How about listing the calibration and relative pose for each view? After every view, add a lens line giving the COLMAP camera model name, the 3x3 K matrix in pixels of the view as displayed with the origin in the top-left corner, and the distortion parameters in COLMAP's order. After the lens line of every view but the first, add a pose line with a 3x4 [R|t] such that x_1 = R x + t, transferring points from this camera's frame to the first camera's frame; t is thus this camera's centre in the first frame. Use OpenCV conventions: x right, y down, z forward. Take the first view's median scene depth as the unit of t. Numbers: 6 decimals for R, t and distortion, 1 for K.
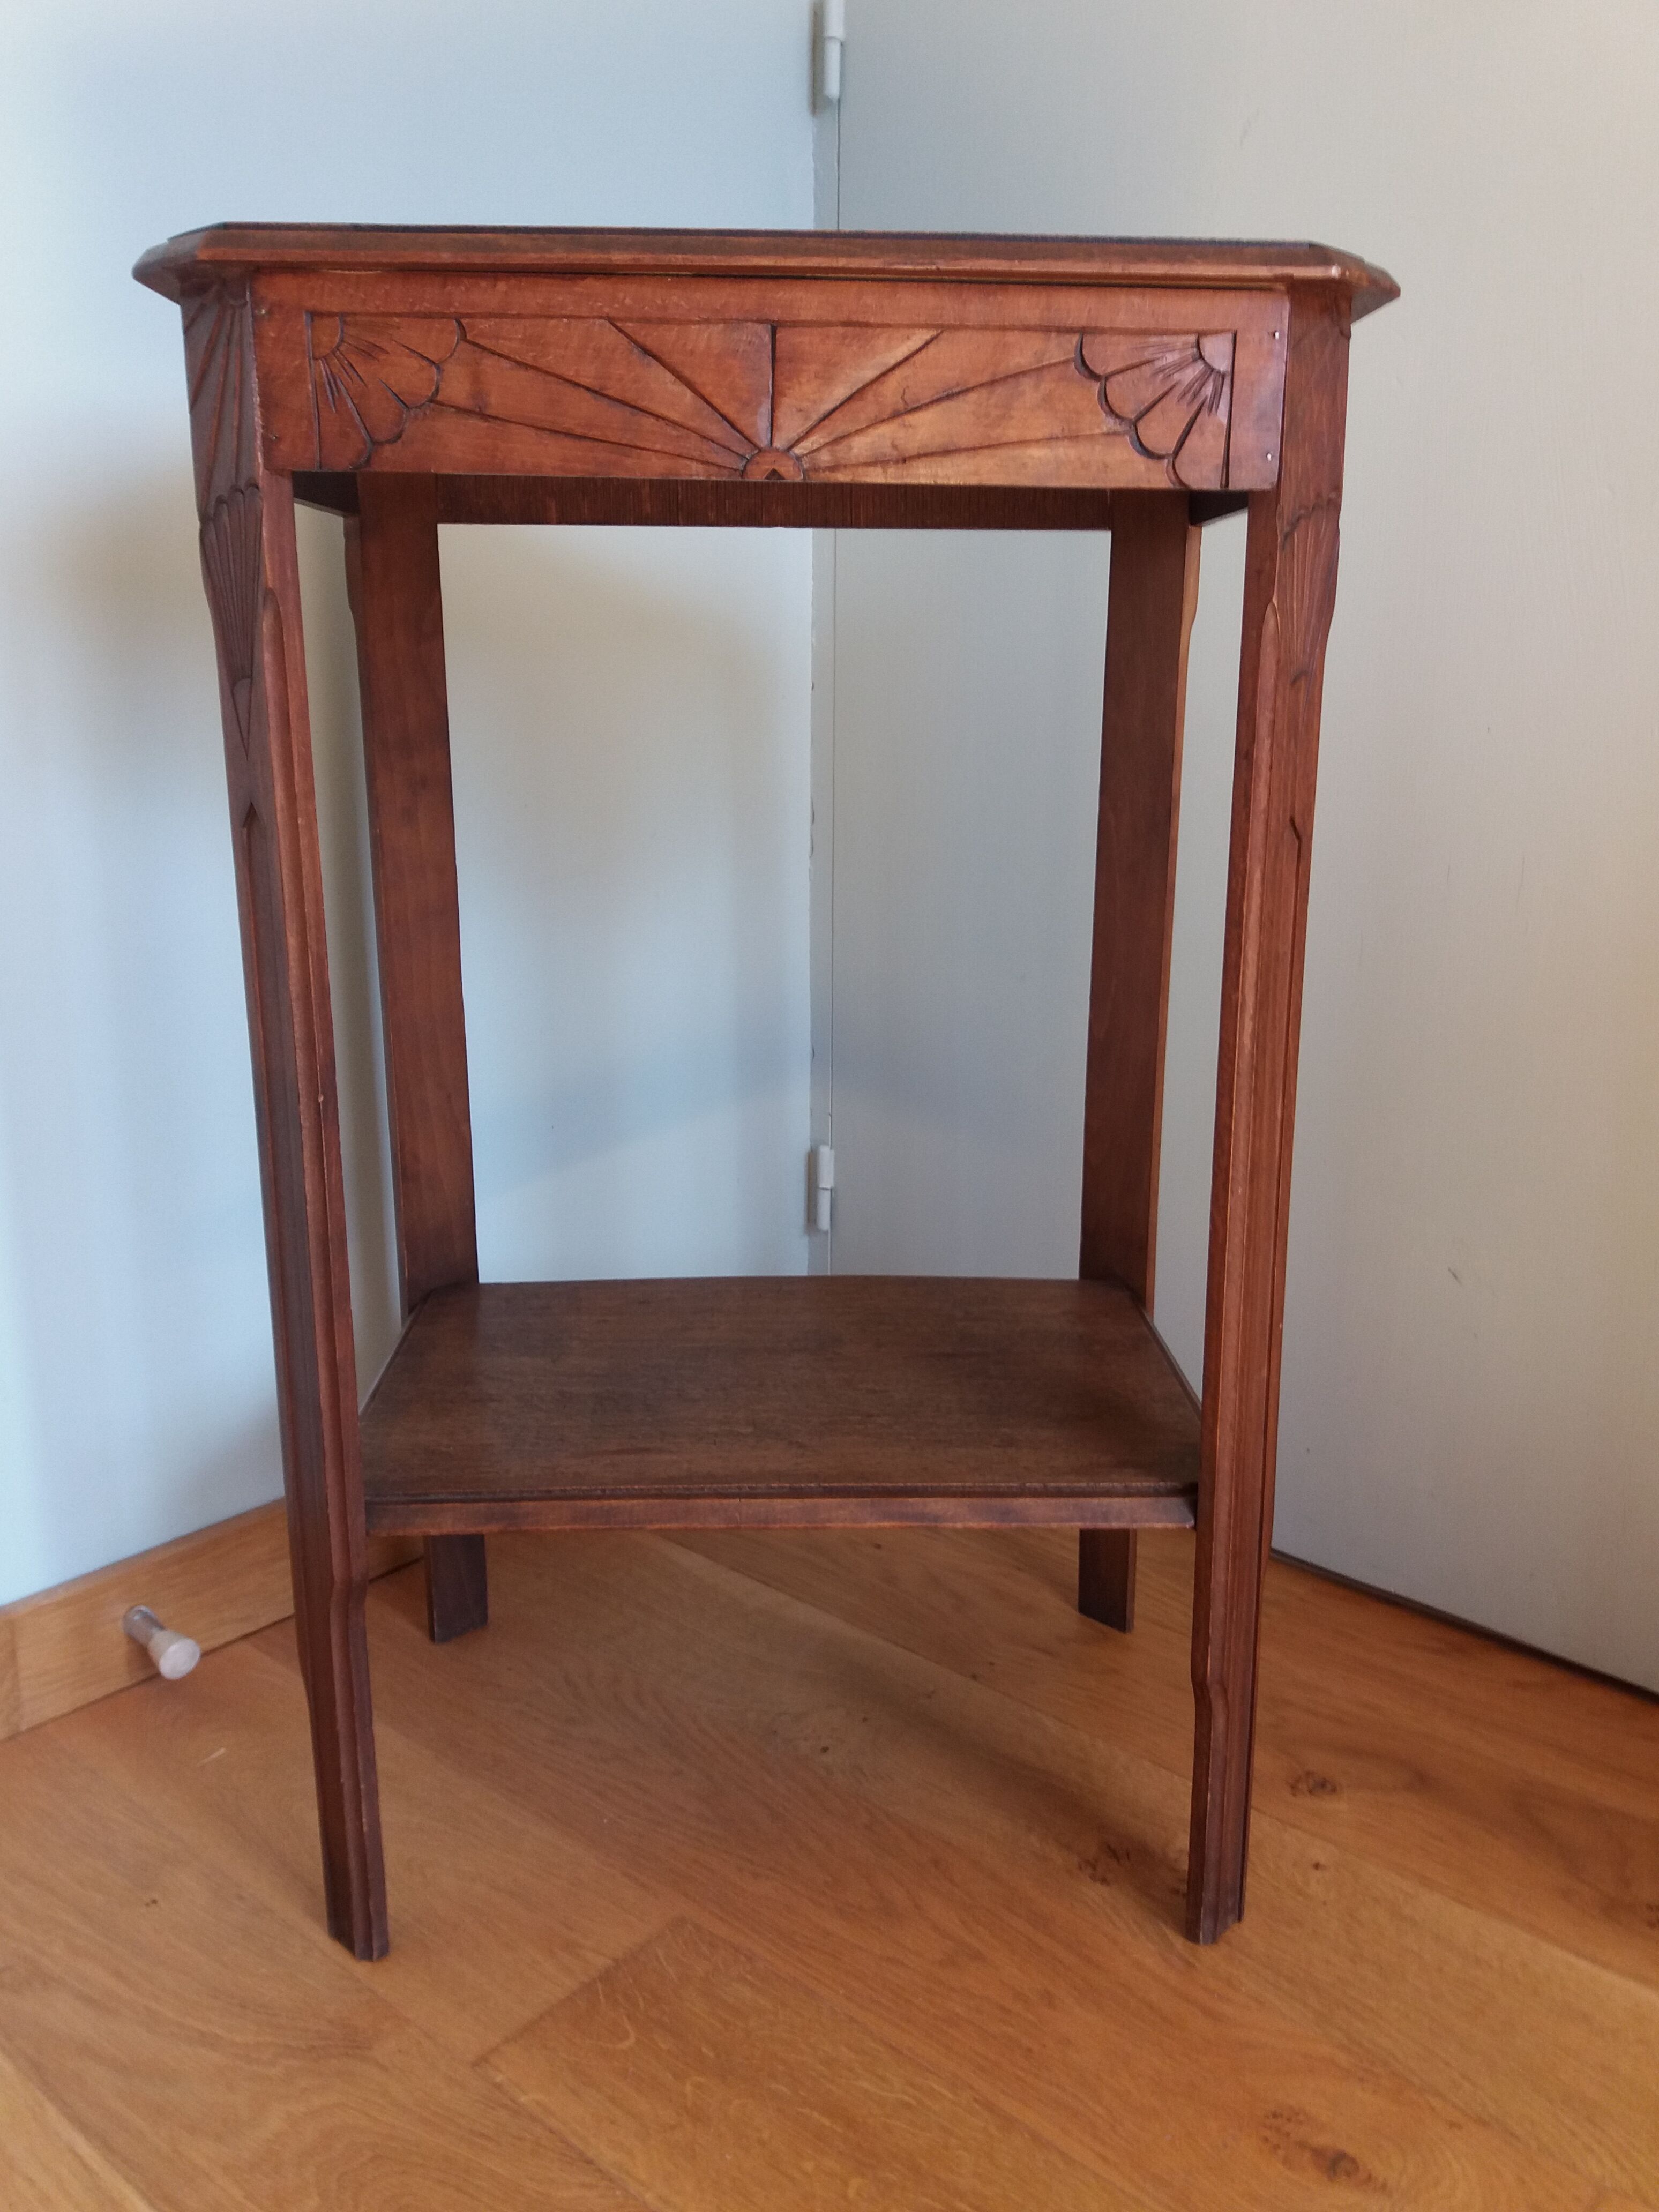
lens RADIAL K [[1764.4, 0, 859.4], [0, 1764.4, 1158.7], [0, 0, 1]] dist [0.011514, 0.013909]
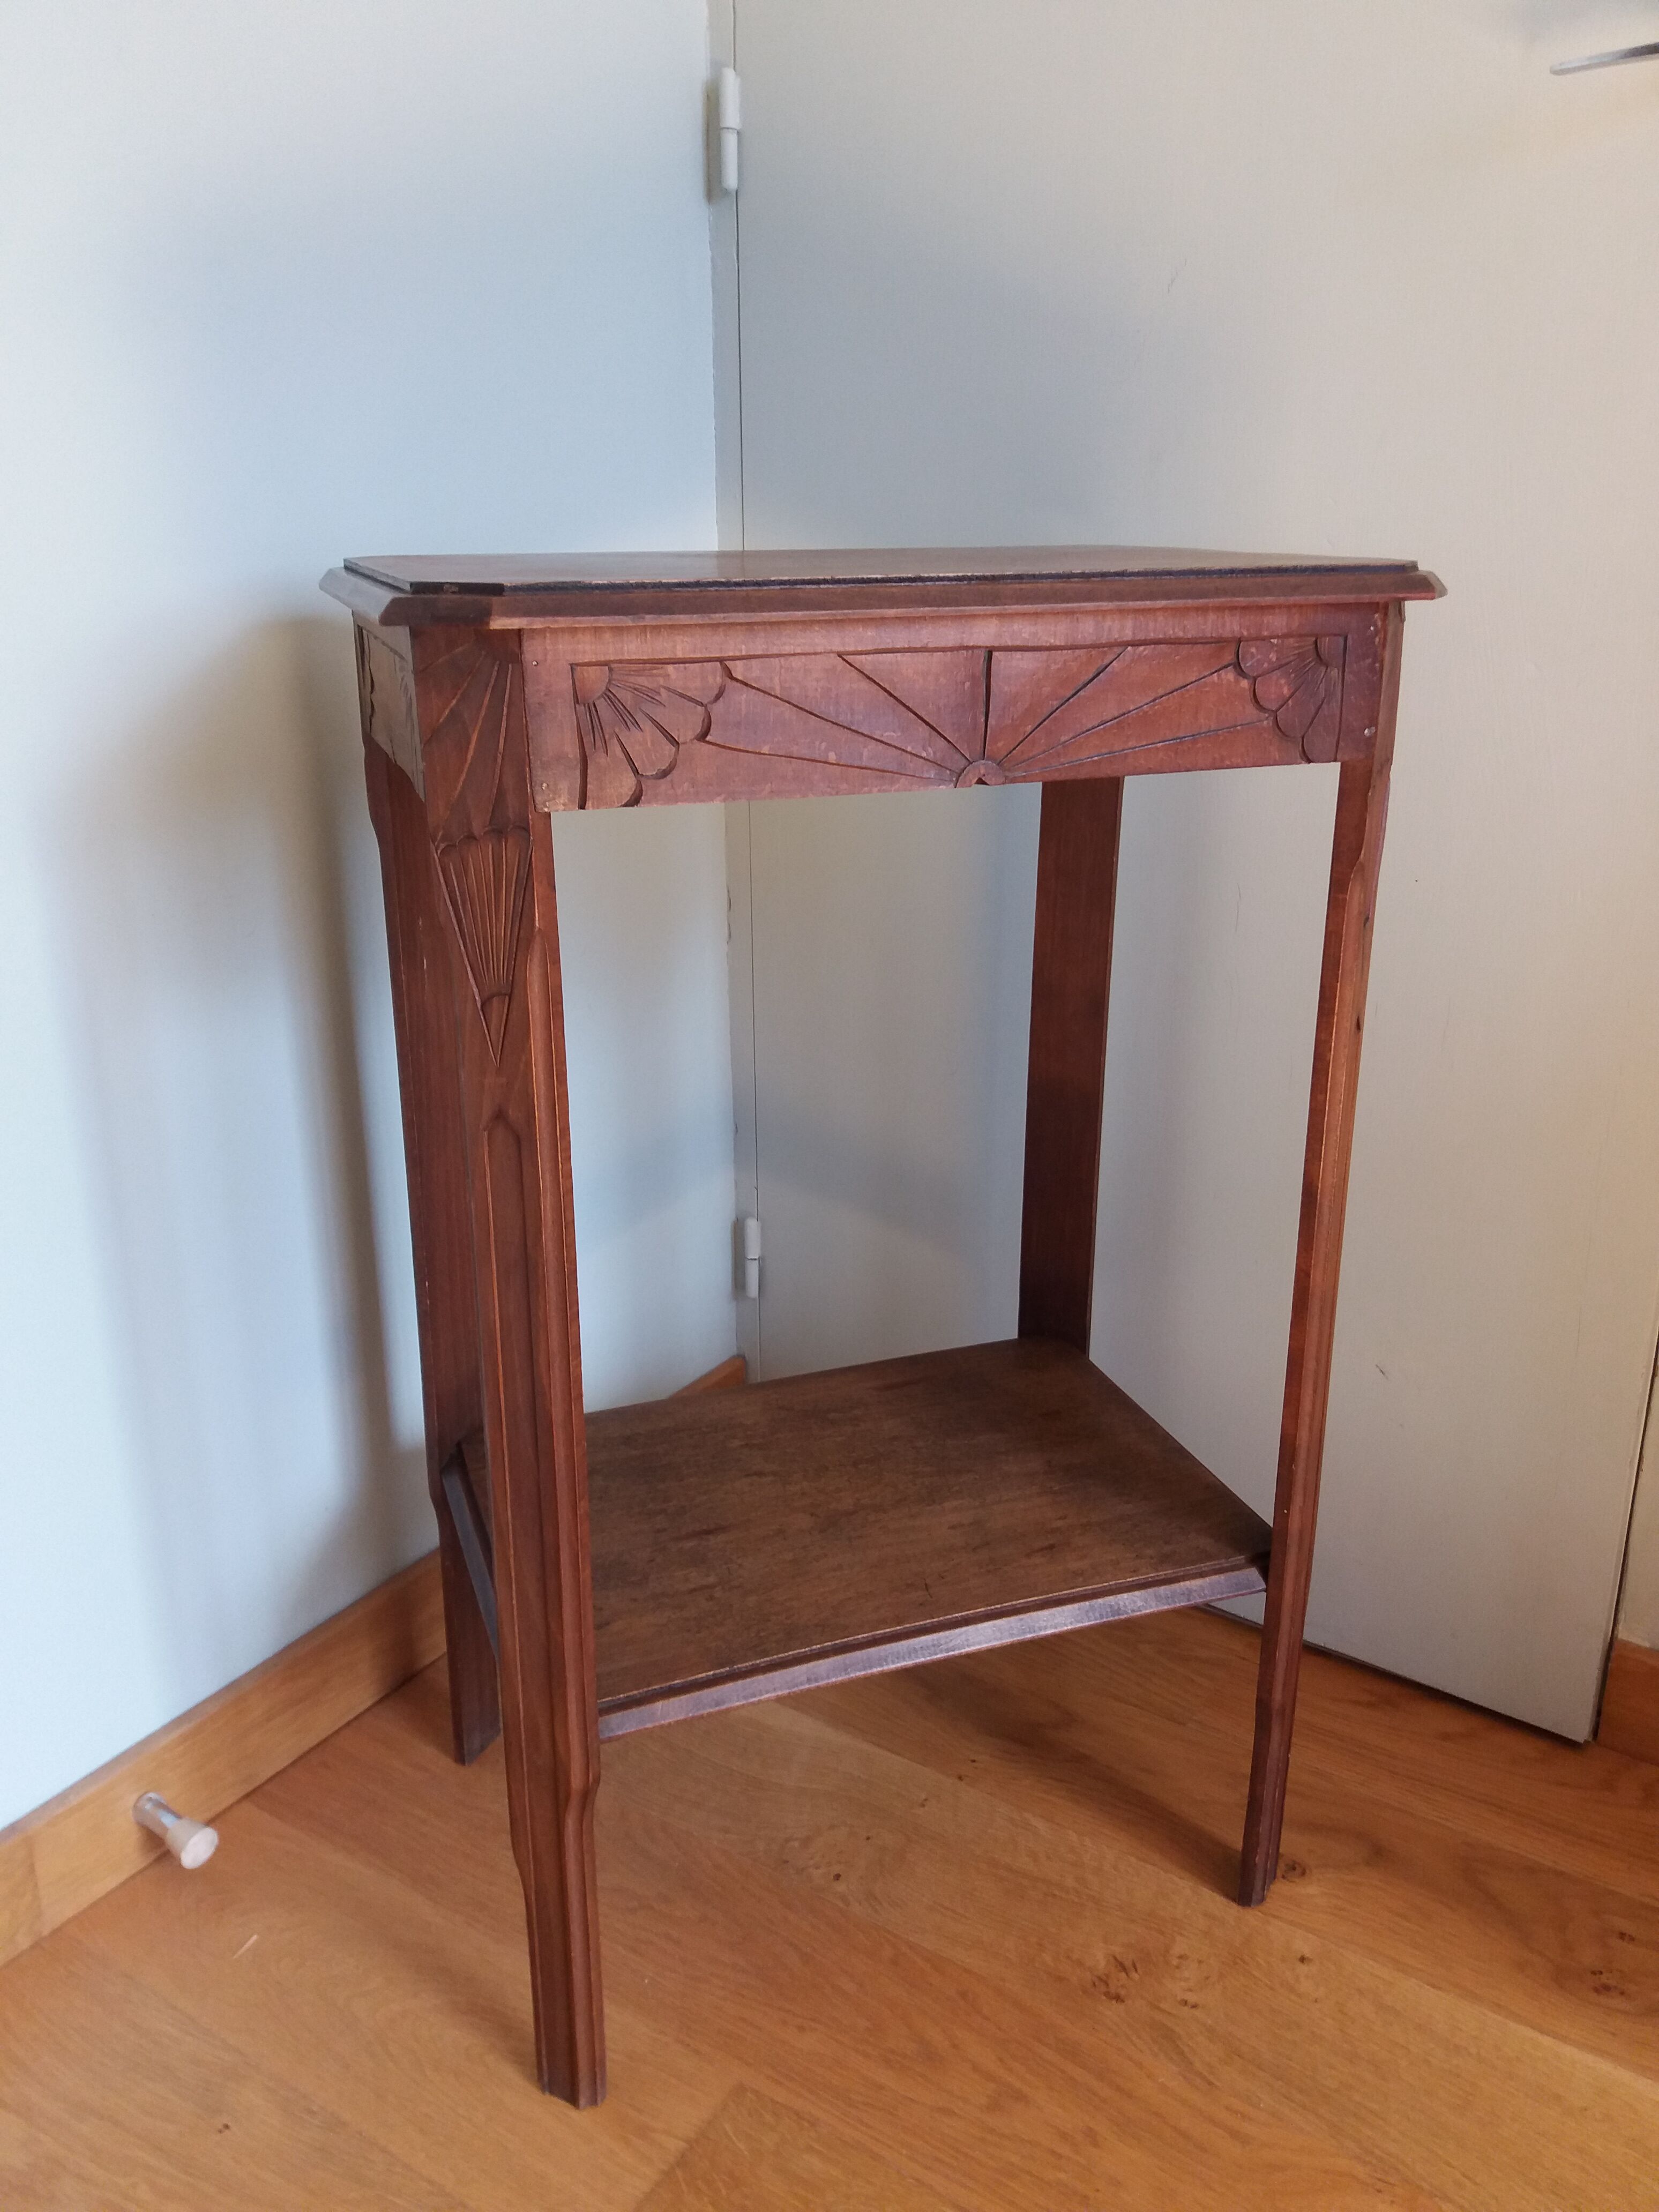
lens RADIAL K [[1764.4, 0, 840.4], [0, 1764.4, 1110.4], [0, 0, 1]] dist [0.011514, 0.013909]
pose [[0.992125, -0.049681, 0.114974, -0.131569], [0.041477, 0.996493, 0.072675, -0.225980], [-0.118181, -0.067334, 0.990707, -0.024453]]
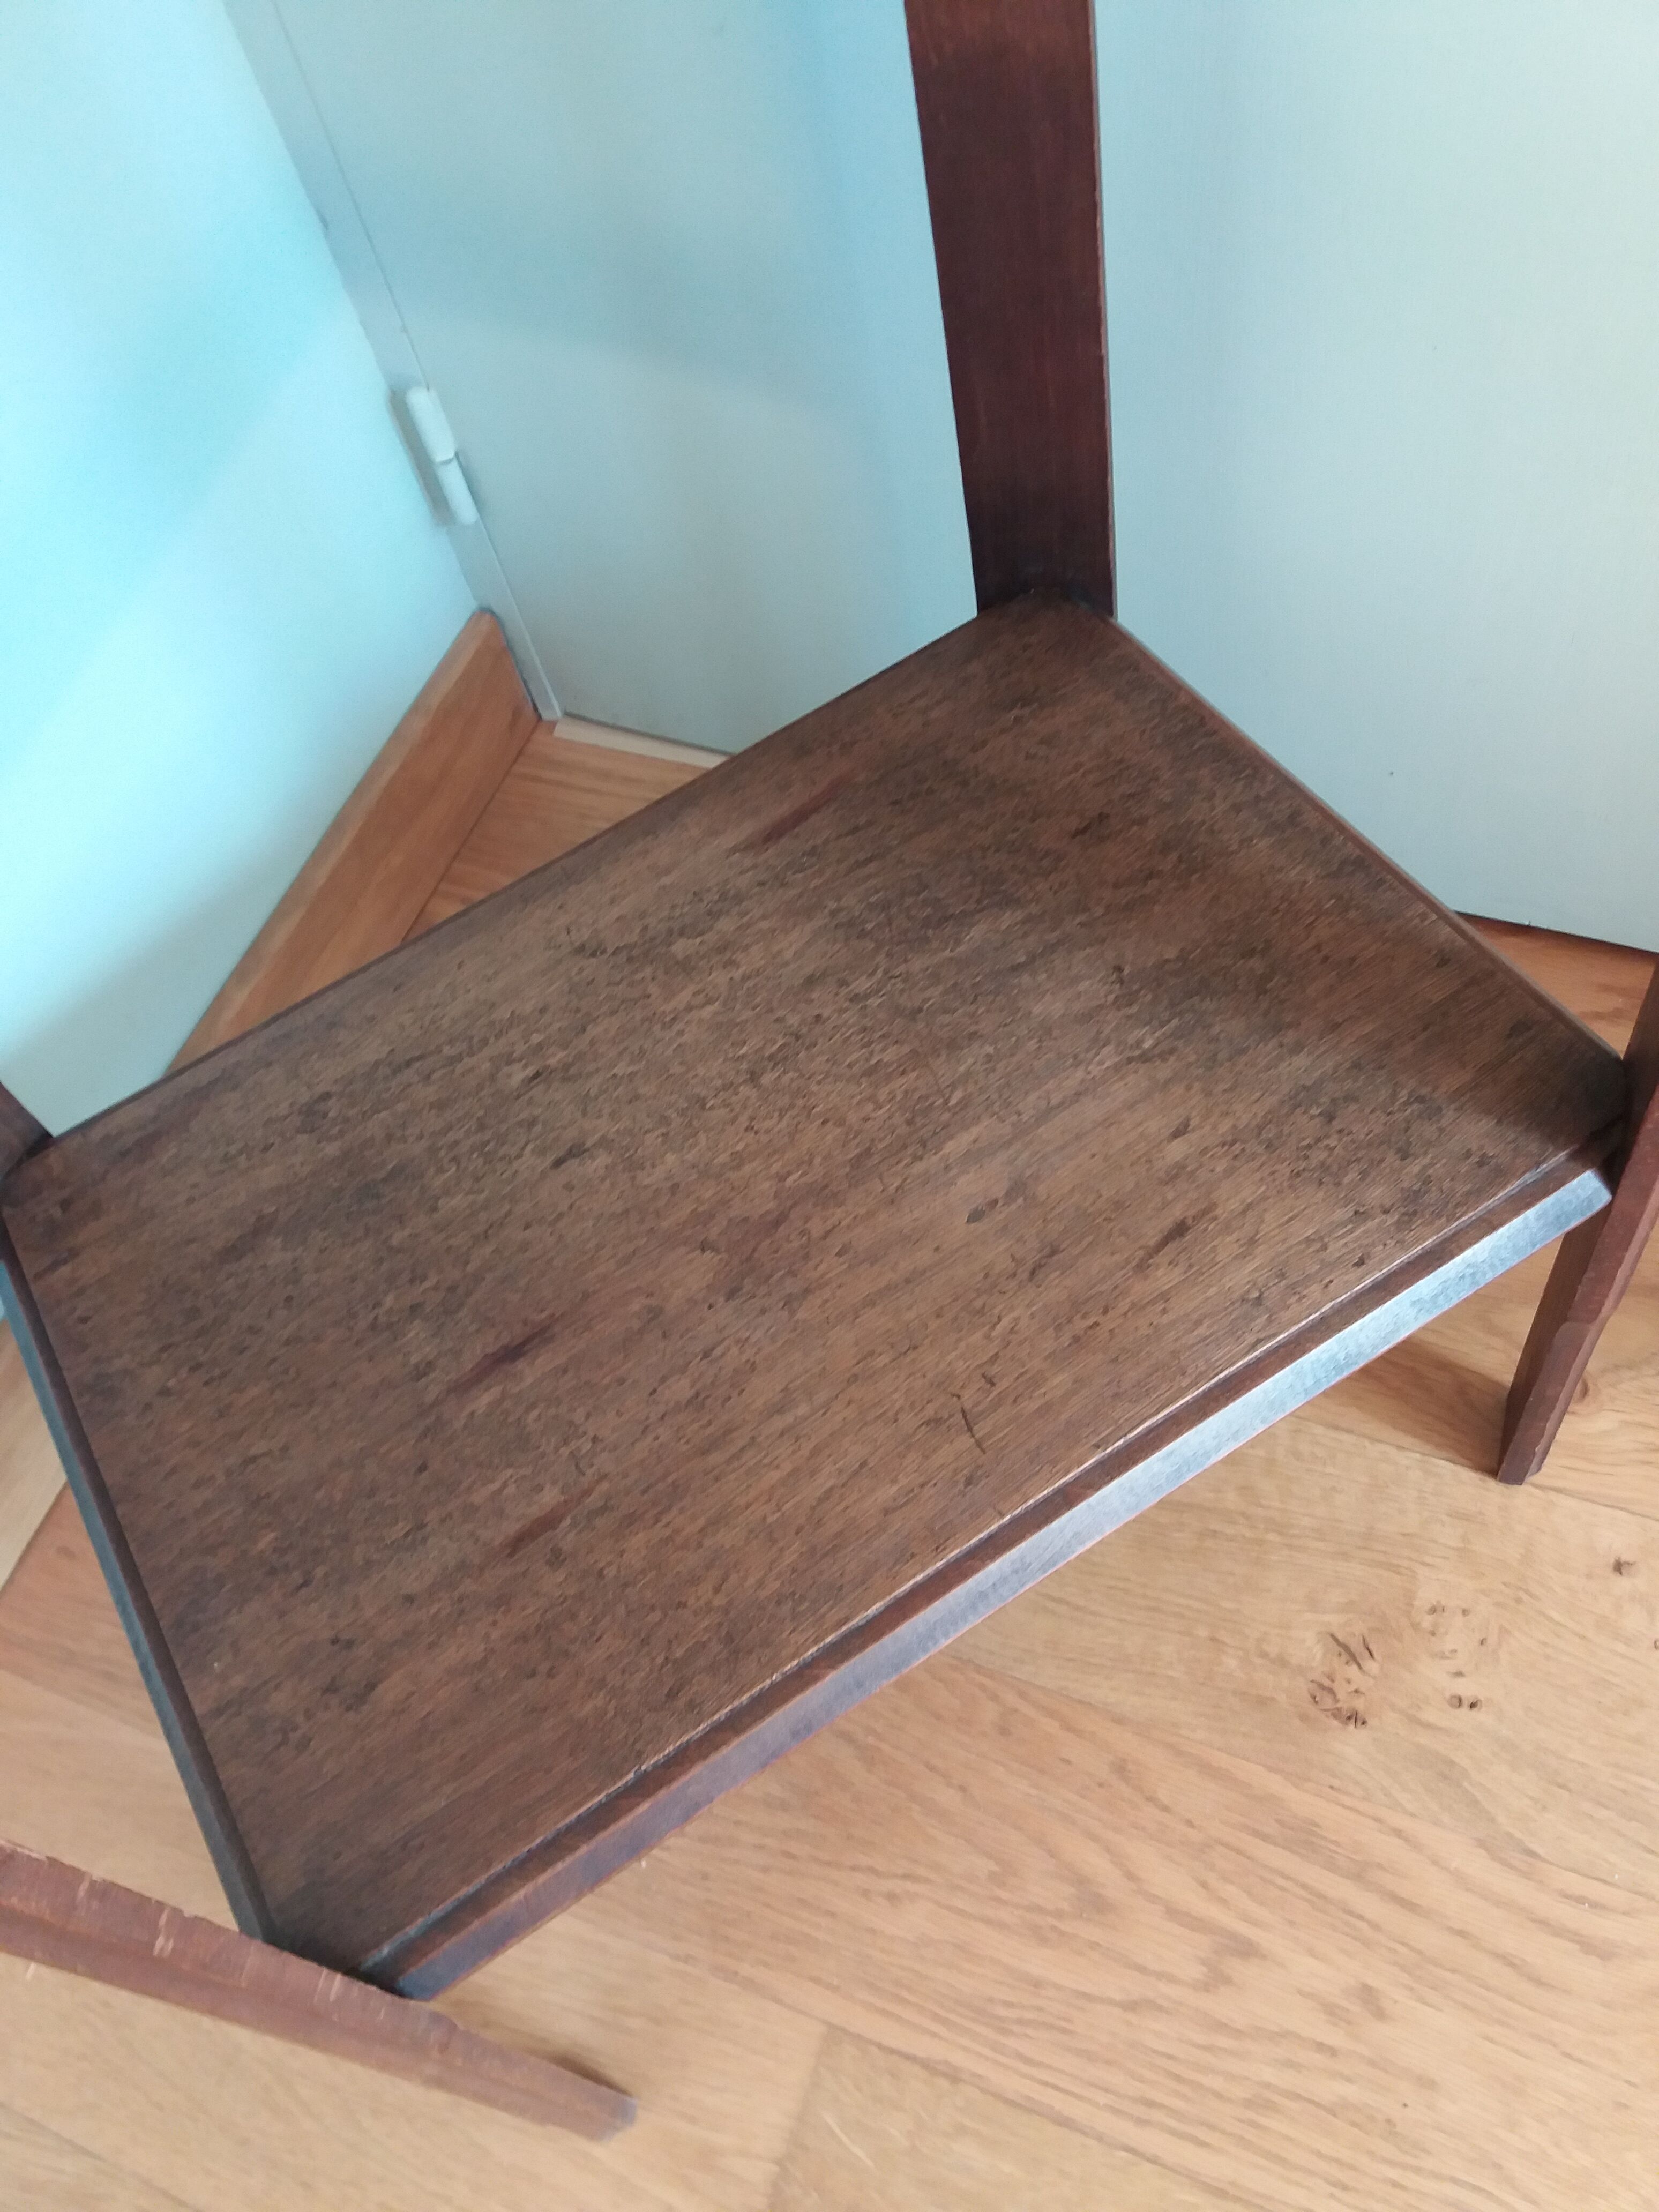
lens RADIAL K [[1764.4, 0, 814.0], [0, 1764.4, 1051.9], [0, 0, 1]] dist [0.011514, 0.013909]
pose [[0.933915, -0.356259, 0.029713, 0.010484], [0.251897, 0.714749, 0.652443, -0.298775], [-0.253676, -0.601841, 0.757255, 0.688760]]
